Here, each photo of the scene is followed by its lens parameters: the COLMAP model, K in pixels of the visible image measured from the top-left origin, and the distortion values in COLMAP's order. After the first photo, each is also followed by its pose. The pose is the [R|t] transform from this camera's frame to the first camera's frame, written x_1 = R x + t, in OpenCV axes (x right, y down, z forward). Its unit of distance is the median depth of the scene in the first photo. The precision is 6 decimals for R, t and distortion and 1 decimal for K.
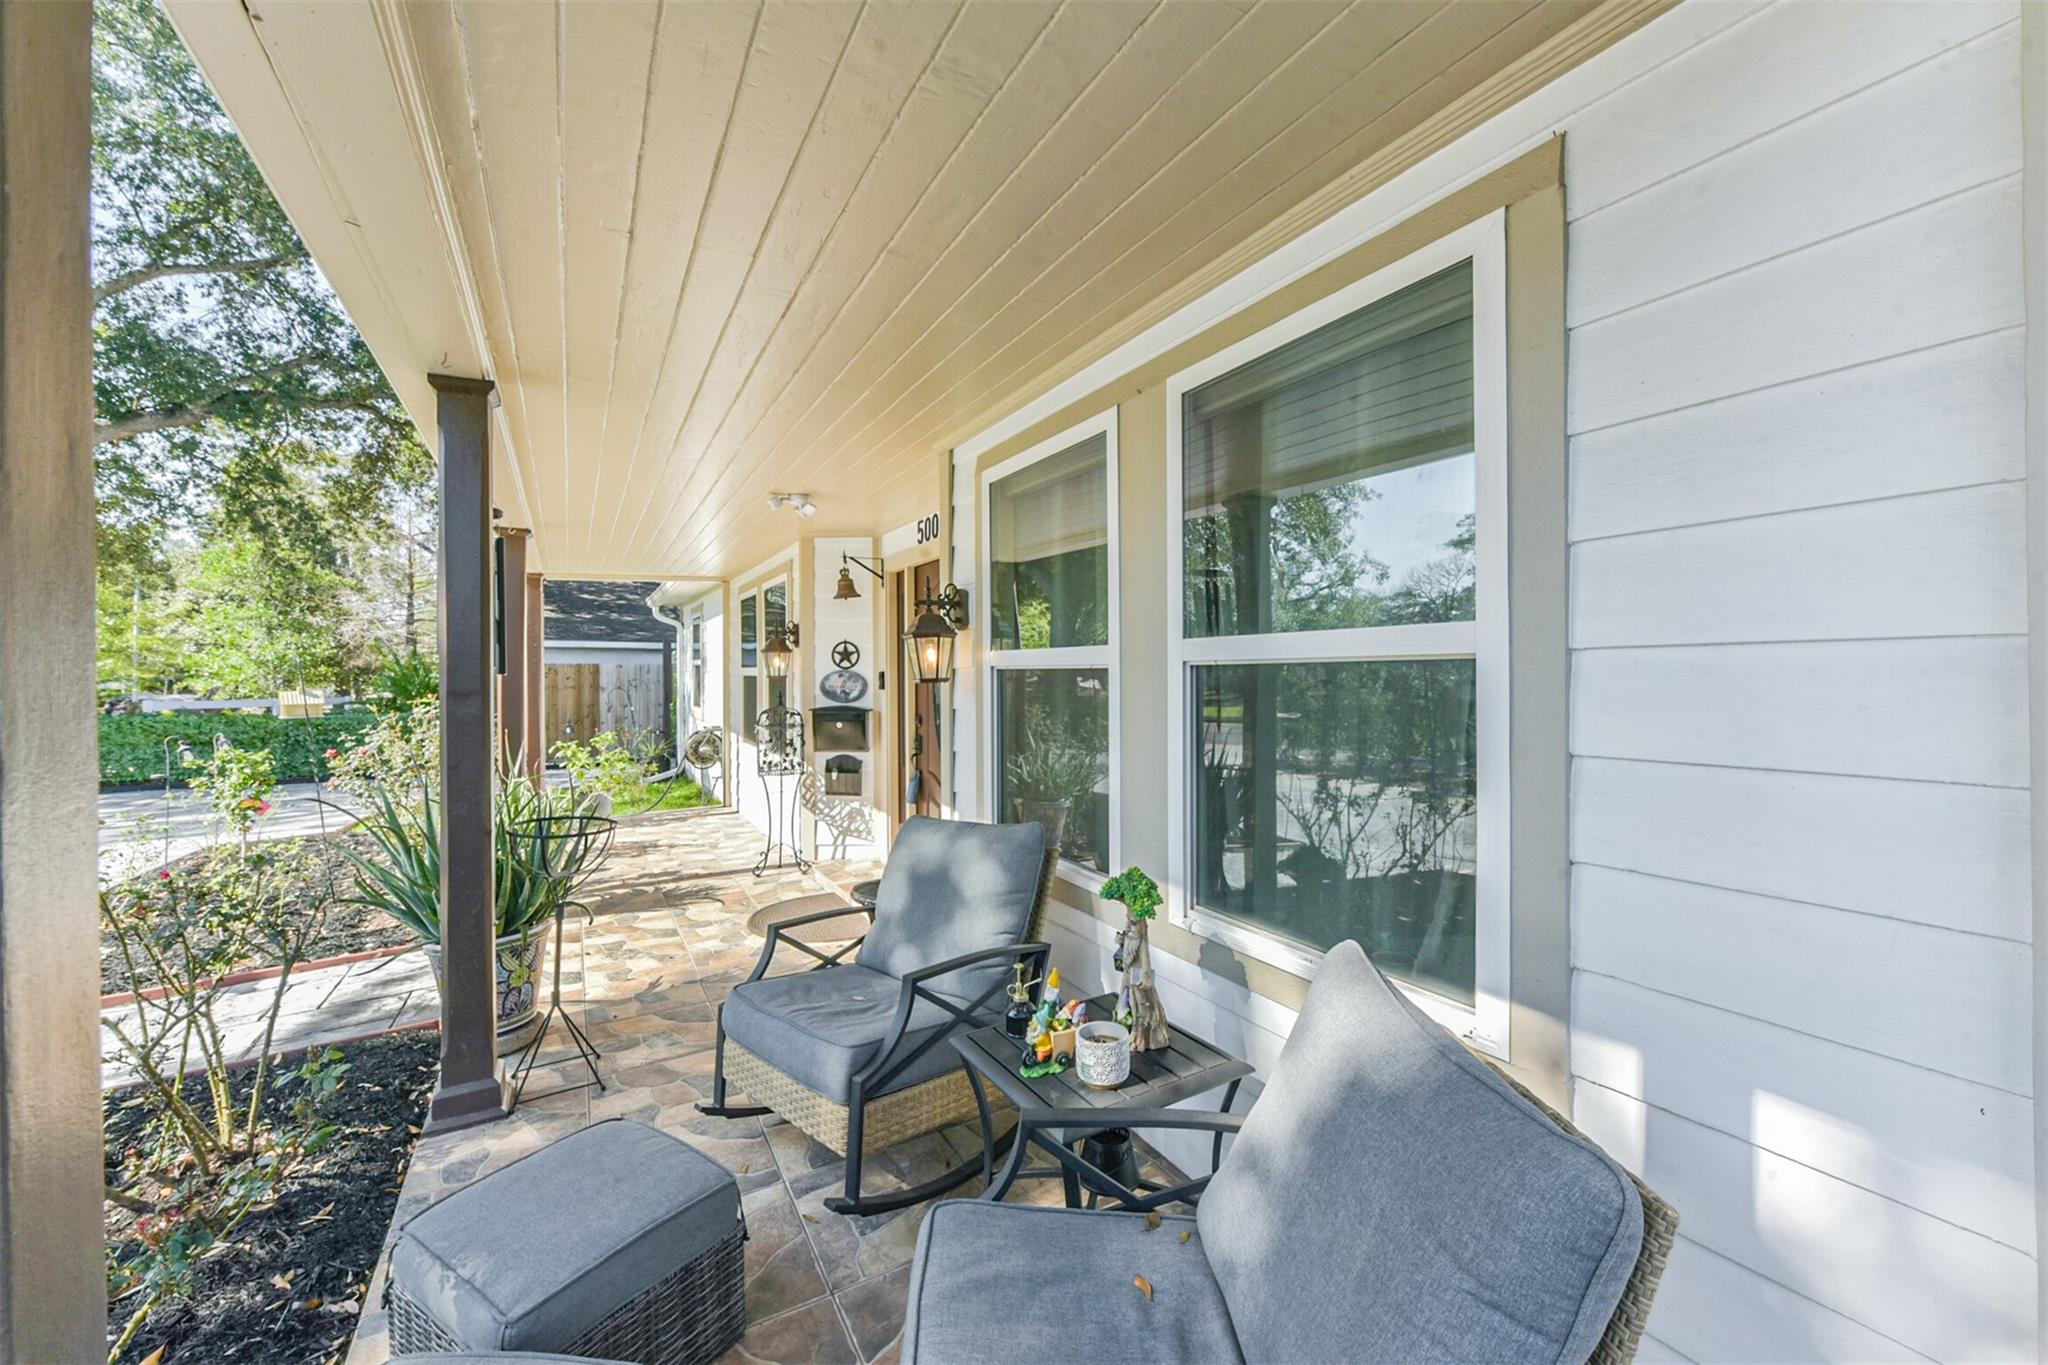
lens RADIAL K [[794.1, 0, 1023.0], [0, 794.1, 673.5], [0, 0, 1]] dist [-0.015203, -0.000170]
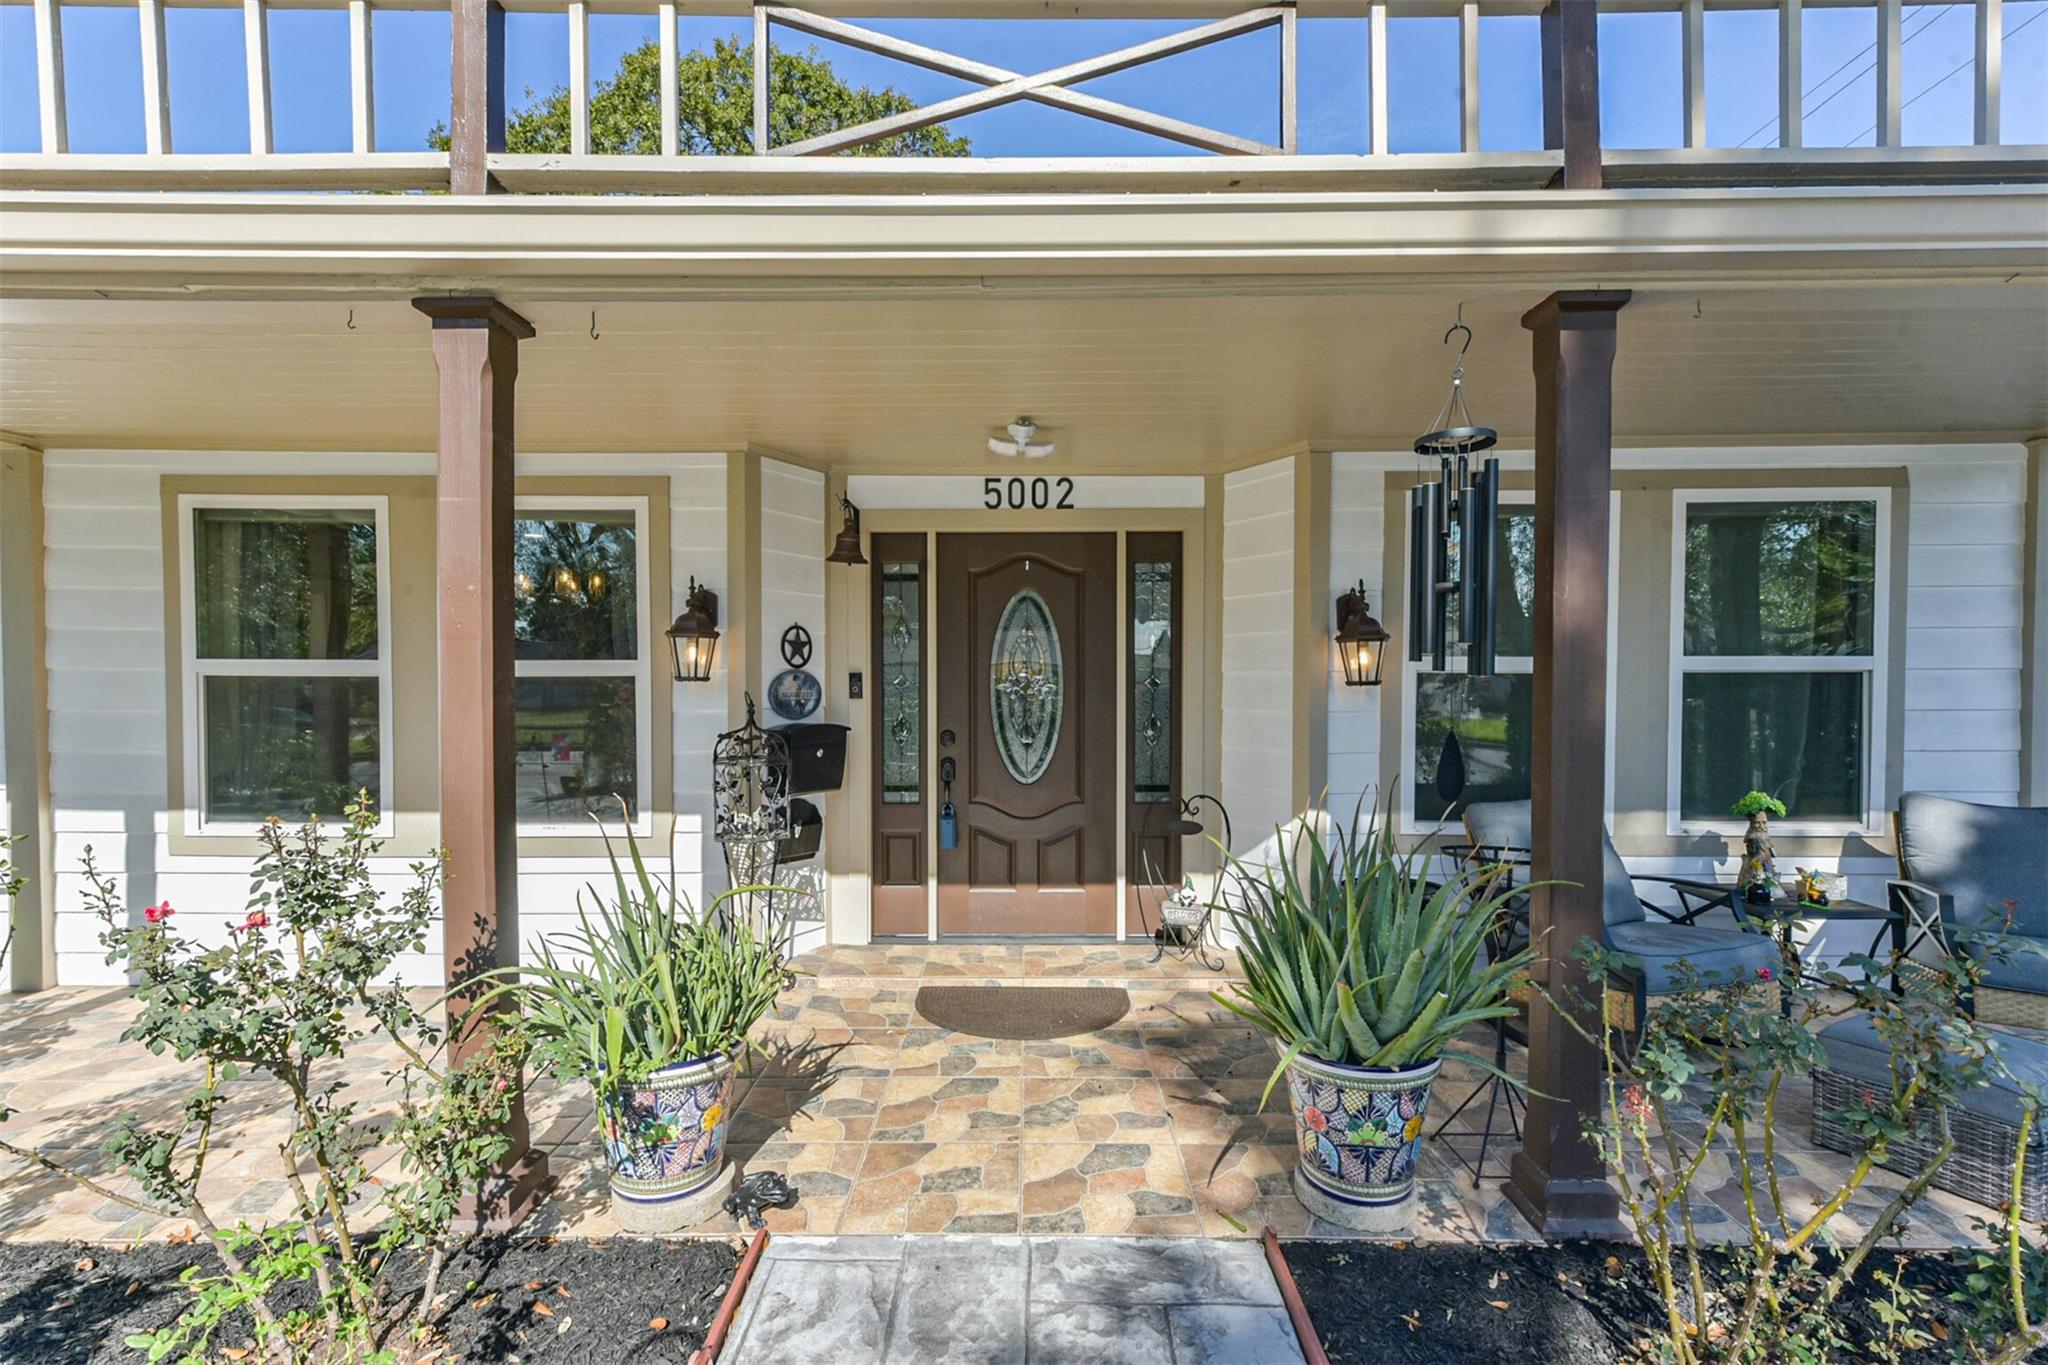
lens RADIAL K [[972.3, 0, 1021.5], [0, 972.3, 696.2], [0, 0, 1]] dist [0.004714, 0.000612]
pose [[0.503160, -0.012341, 0.864105, -0.828291], [-0.001378, 0.999885, 0.015083, 0.005441], [-0.864192, -0.008780, 0.503085, 0.435681]]
